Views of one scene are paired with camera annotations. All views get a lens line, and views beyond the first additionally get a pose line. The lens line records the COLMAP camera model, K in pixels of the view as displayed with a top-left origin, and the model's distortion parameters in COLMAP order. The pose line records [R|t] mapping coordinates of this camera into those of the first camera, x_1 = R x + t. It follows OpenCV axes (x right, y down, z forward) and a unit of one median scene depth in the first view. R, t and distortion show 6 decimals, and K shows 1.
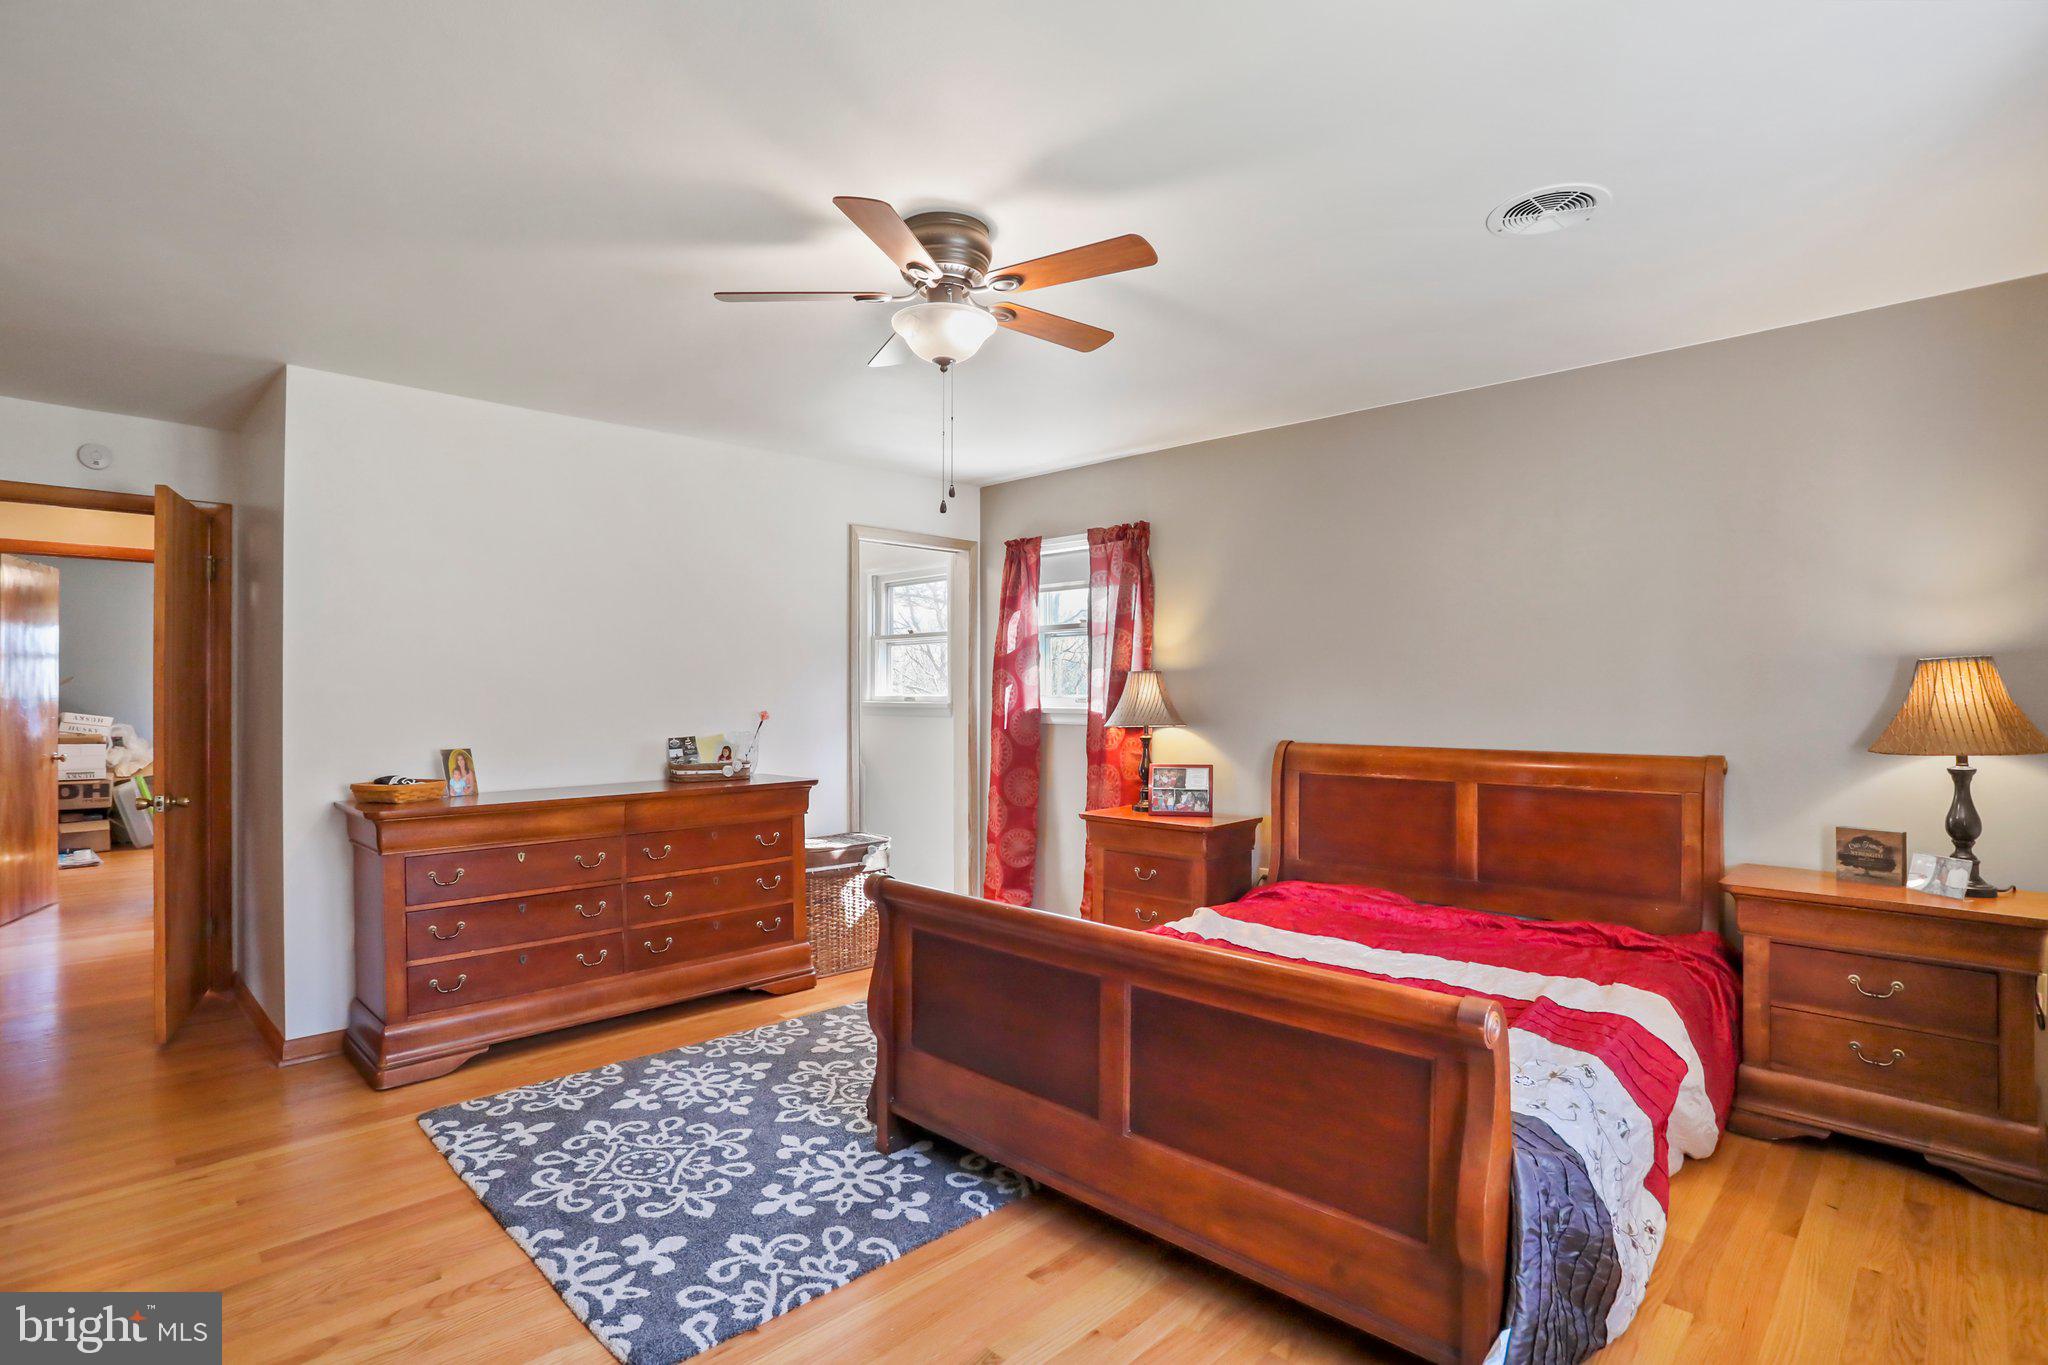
lens RADIAL K [[1006.9, 0, 1016.6], [0, 1006.9, 683.3], [0, 0, 1]] dist [-0.069539, 0.025228]
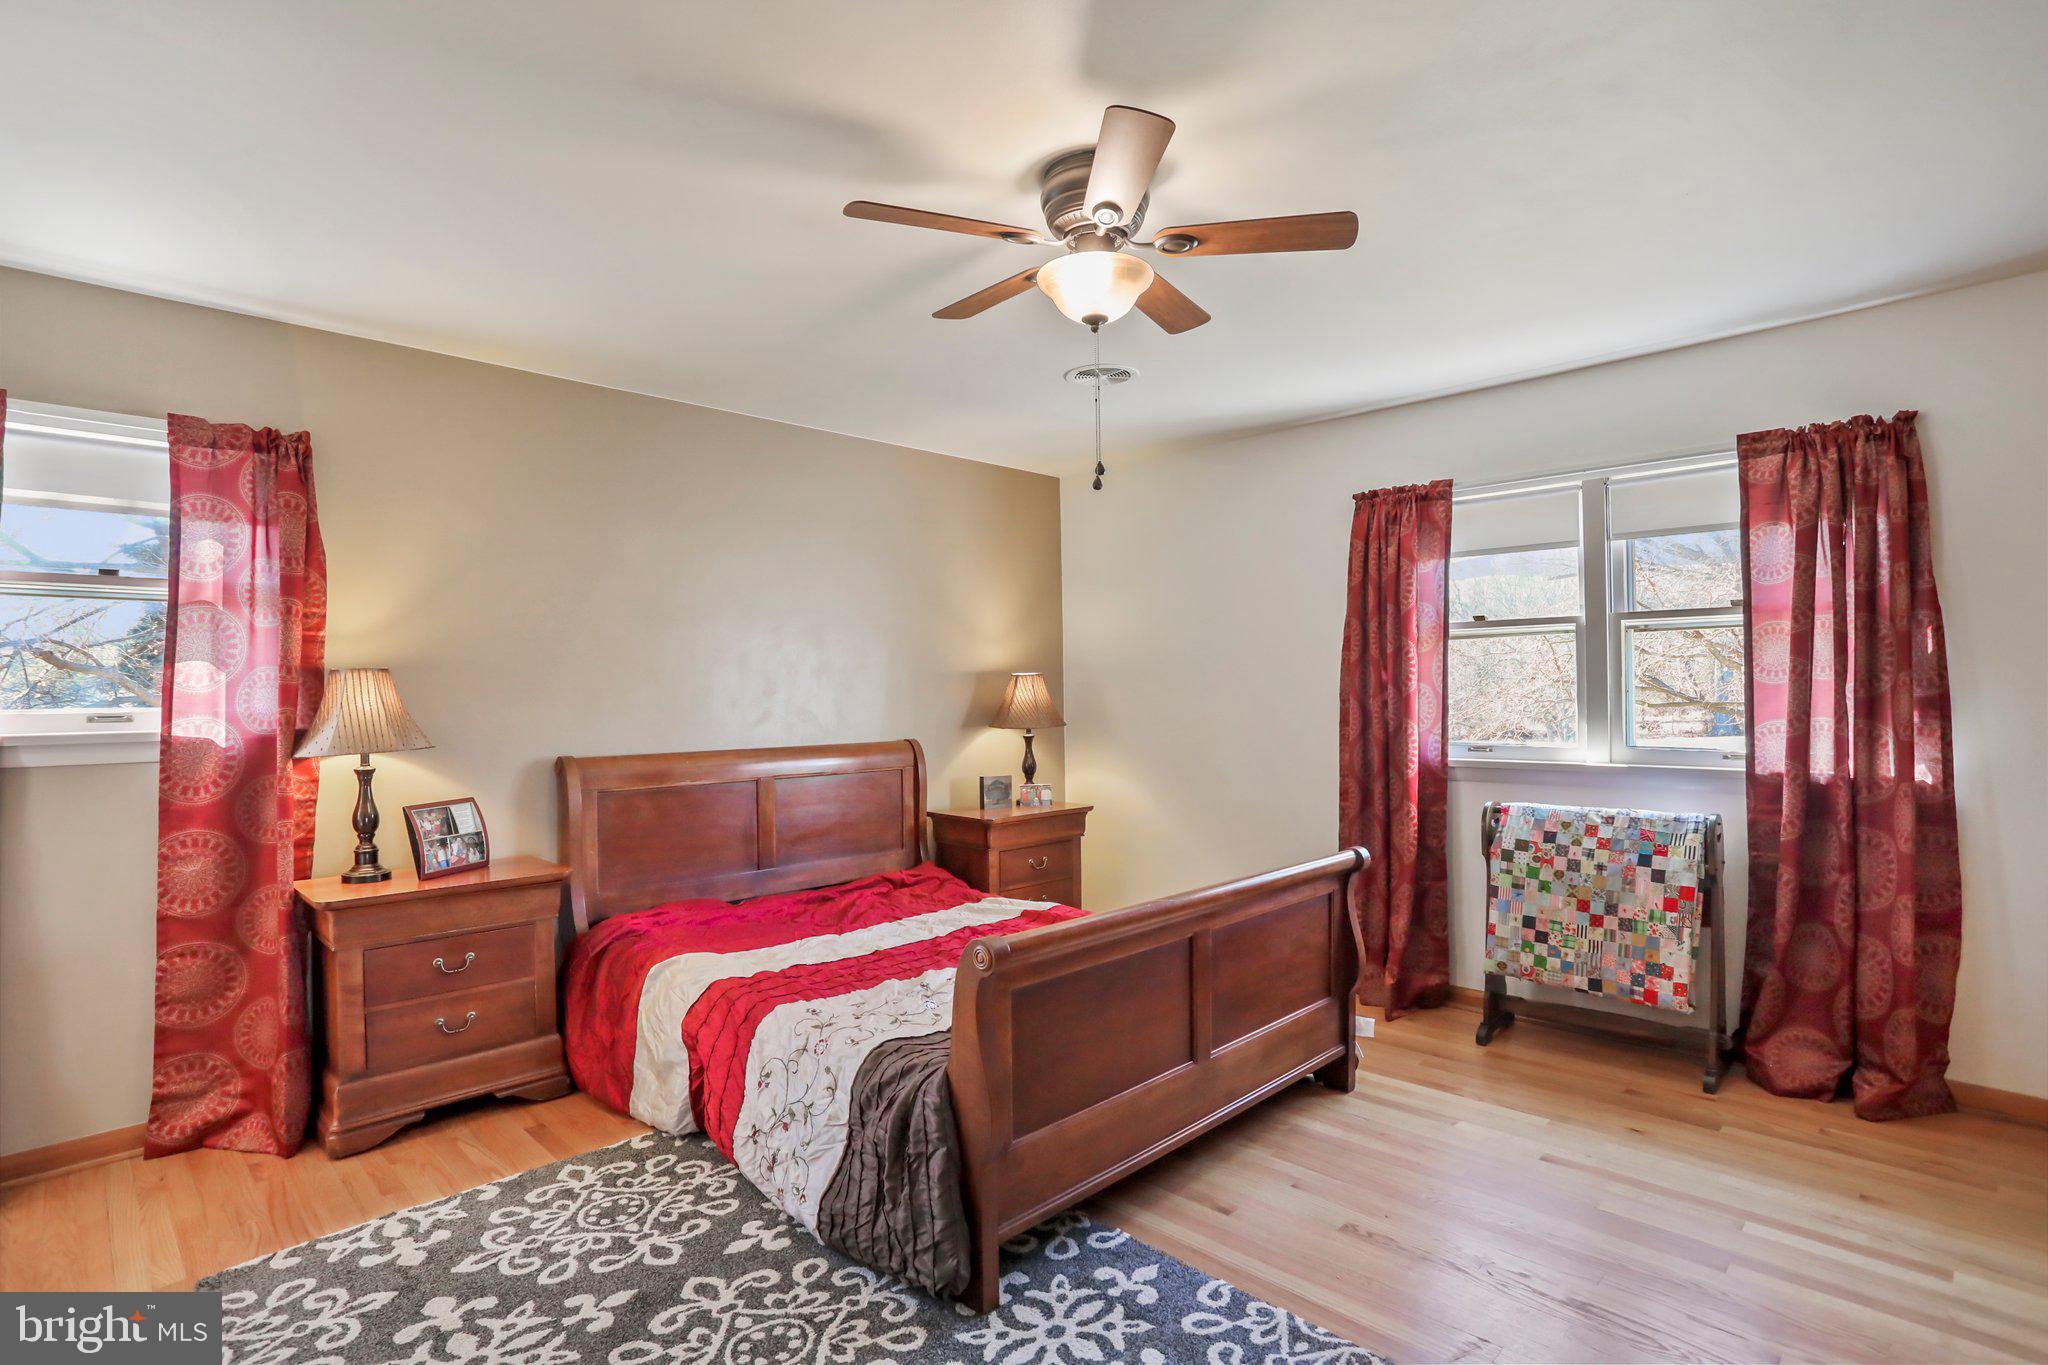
lens RADIAL K [[1006.9, 0, 1028.8], [0, 1006.9, 686.2], [0, 0, 1]] dist [-0.069539, 0.025228]
pose [[-0.003248, 0.005098, 0.999982, -0.621442], [0.003371, 0.999981, -0.005087, 0.004942], [-0.999989, 0.003355, -0.003265, 0.688350]]
